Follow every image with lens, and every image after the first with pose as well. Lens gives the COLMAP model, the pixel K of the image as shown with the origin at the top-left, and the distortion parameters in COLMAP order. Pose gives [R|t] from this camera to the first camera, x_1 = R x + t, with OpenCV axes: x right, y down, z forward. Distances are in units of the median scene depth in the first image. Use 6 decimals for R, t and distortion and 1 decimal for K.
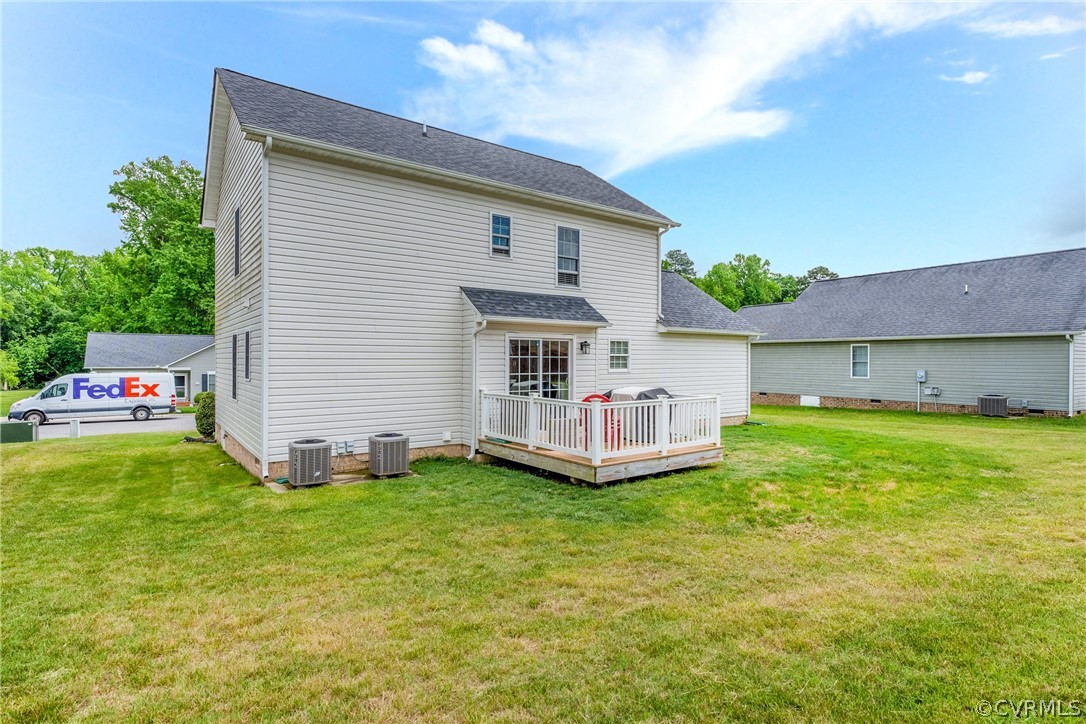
lens RADIAL K [[555.5, 0, 543.5], [0, 555.5, 359.1], [0, 0, 1]] dist [0.006349, 0.000148]
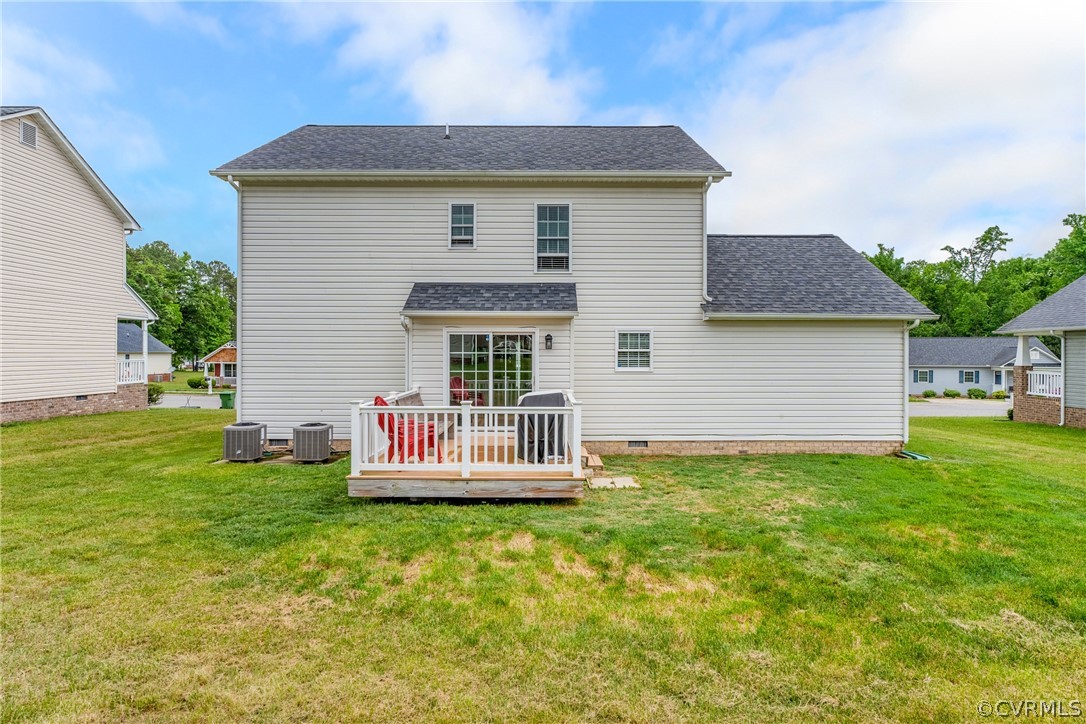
lens RADIAL K [[525.5, 0, 543.1], [0, 525.5, 356.9], [0, 0, 1]] dist [-0.009143, 0.001042]
pose [[0.801401, -0.000475, -0.598127, 0.564746], [-0.000597, 0.999999, -0.001595, 0.003909], [0.598127, 0.001636, 0.801400, 0.359266]]
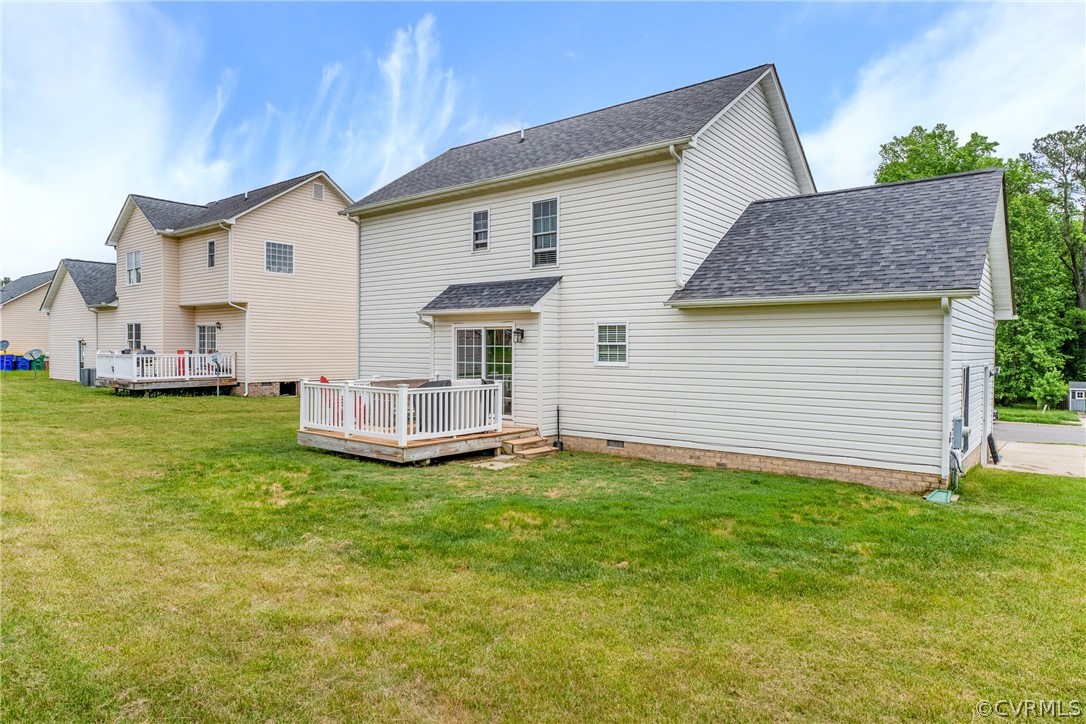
lens RADIAL K [[650.3, 0, 534.0], [0, 650.3, 363.7], [0, 0, 1]] dist [-0.030592, -0.001438]
pose [[0.244961, 0.018824, -0.969350, 1.126516], [-0.009765, 0.999809, 0.016948, 0.006816], [0.969484, 0.005314, 0.245098, 0.789509]]
